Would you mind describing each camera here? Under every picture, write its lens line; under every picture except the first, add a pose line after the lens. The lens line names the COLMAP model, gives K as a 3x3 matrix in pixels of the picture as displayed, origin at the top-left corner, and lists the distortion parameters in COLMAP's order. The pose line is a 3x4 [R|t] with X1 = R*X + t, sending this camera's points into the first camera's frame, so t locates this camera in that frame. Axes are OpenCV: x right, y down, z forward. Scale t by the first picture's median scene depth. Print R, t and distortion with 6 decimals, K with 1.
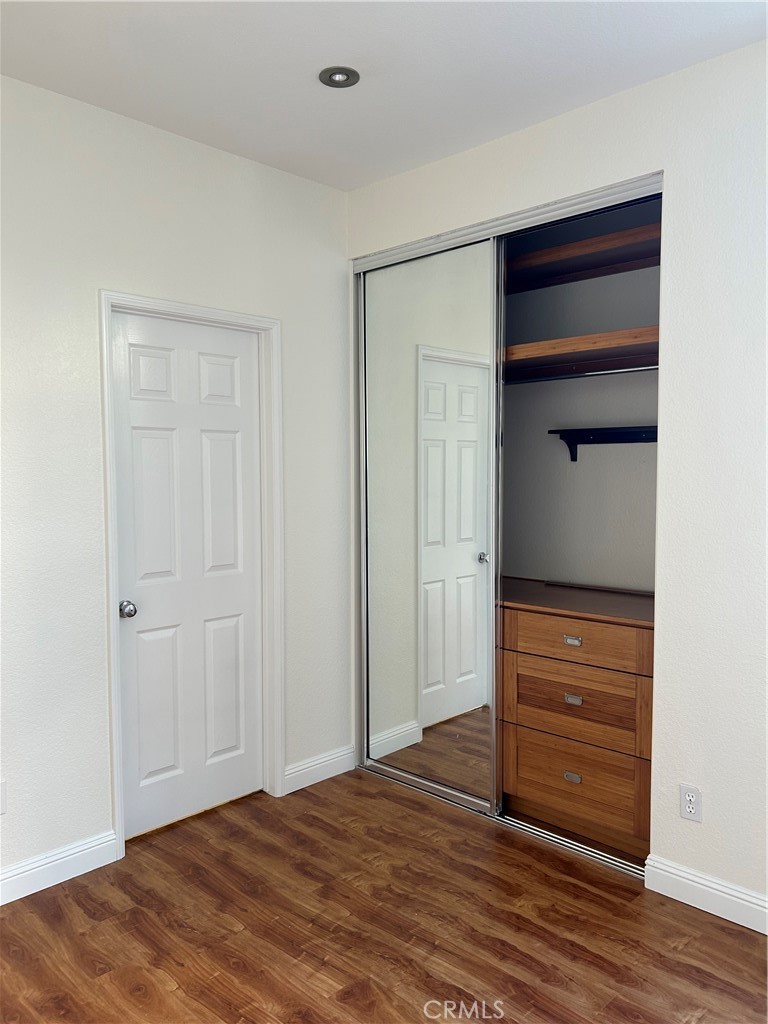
lens RADIAL K [[785.2, 0, 383.6], [0, 785.2, 513.1], [0, 0, 1]] dist [0.015437, -0.013782]
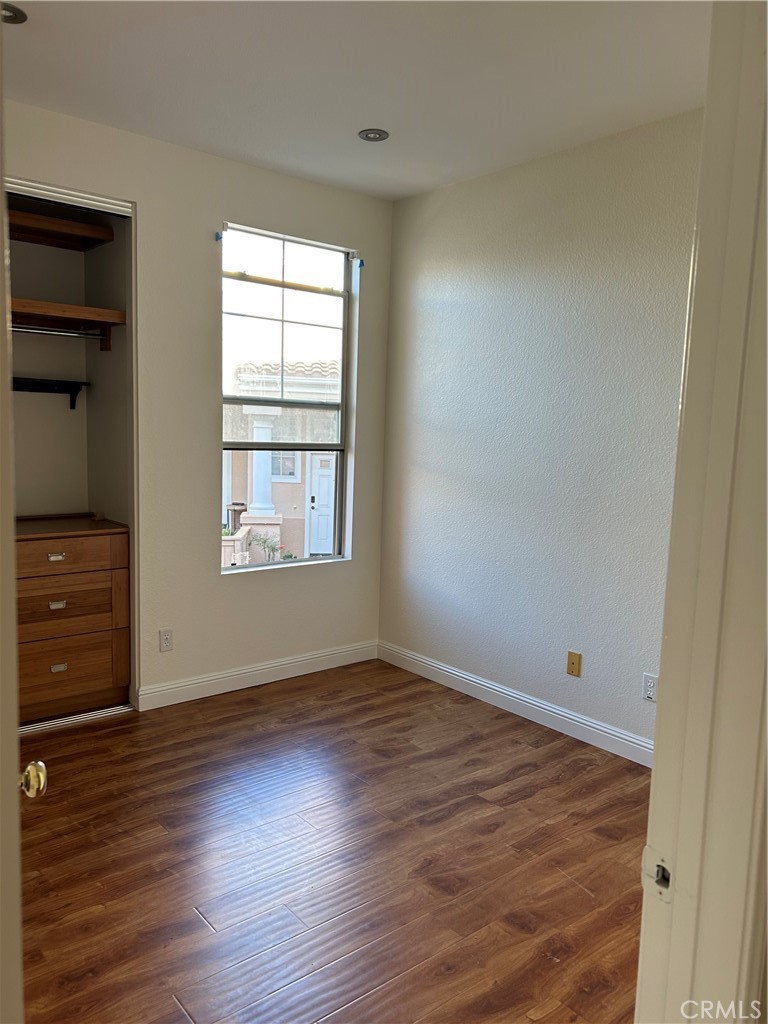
lens RADIAL K [[785.2, 0, 383.7], [0, 785.2, 512.8], [0, 0, 1]] dist [0.015437, -0.013782]
pose [[0.089651, -0.106764, 0.990234, -0.984747], [0.031835, 0.994037, 0.104292, -0.018033], [-0.995464, 0.022174, 0.092515, 0.411991]]
